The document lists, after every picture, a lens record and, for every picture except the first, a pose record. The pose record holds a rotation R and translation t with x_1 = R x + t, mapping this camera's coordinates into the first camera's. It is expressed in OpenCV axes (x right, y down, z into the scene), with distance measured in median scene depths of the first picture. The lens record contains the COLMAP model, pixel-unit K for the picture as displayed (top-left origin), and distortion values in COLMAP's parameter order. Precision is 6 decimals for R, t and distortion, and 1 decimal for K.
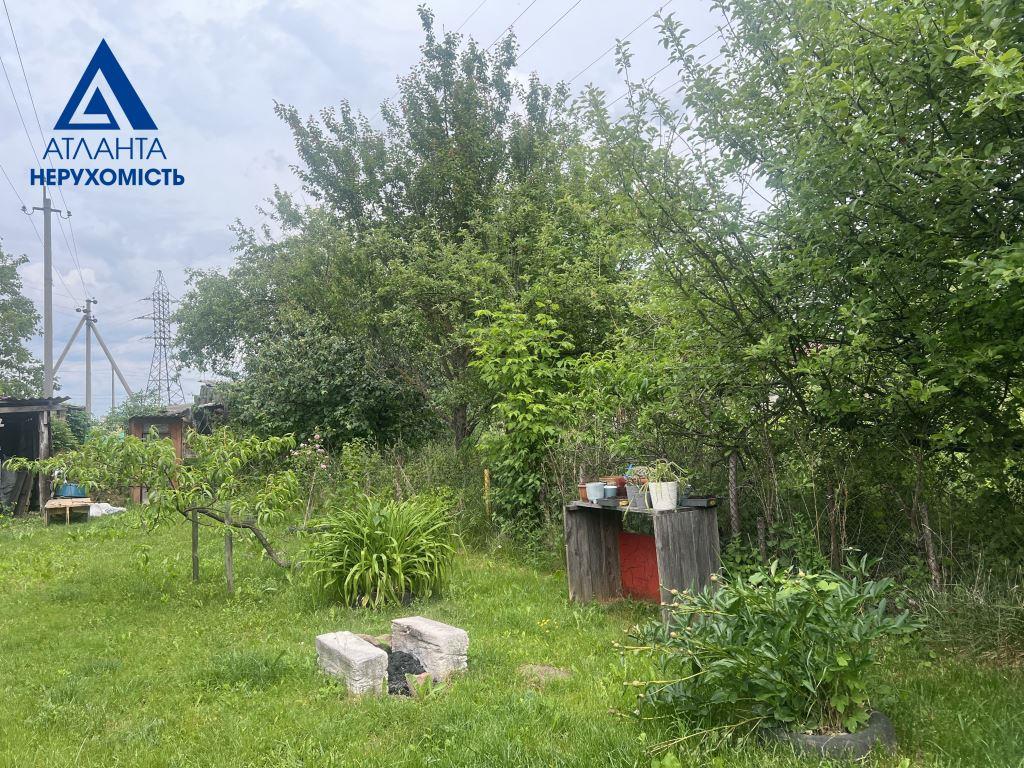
lens RADIAL K [[783.1, 0, 513.5], [0, 783.1, 413.6], [0, 0, 1]] dist [0.000462, -0.256435]
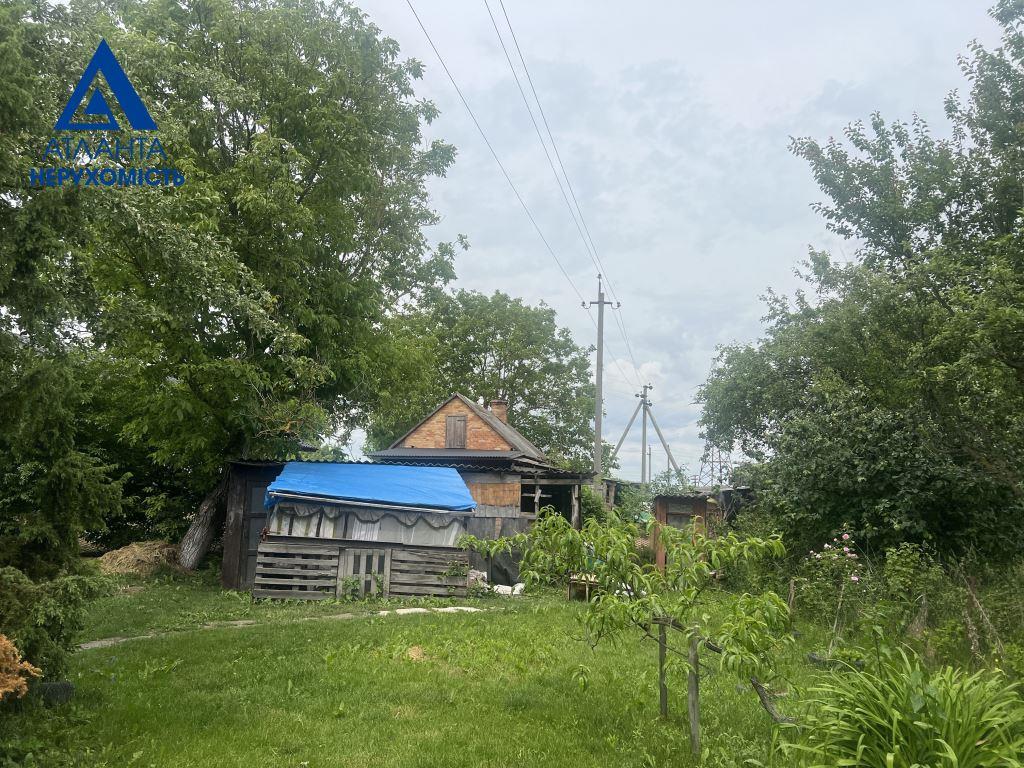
lens RADIAL K [[767.0, 0, 517.1], [0, 767.0, 379.8], [0, 0, 1]] dist [0.051476, -0.060951]
pose [[0.775904, -0.038077, -0.629701, -0.016323], [-0.058553, 0.989521, -0.131983, -0.002971], [0.628128, 0.139277, 0.765544, 0.163805]]
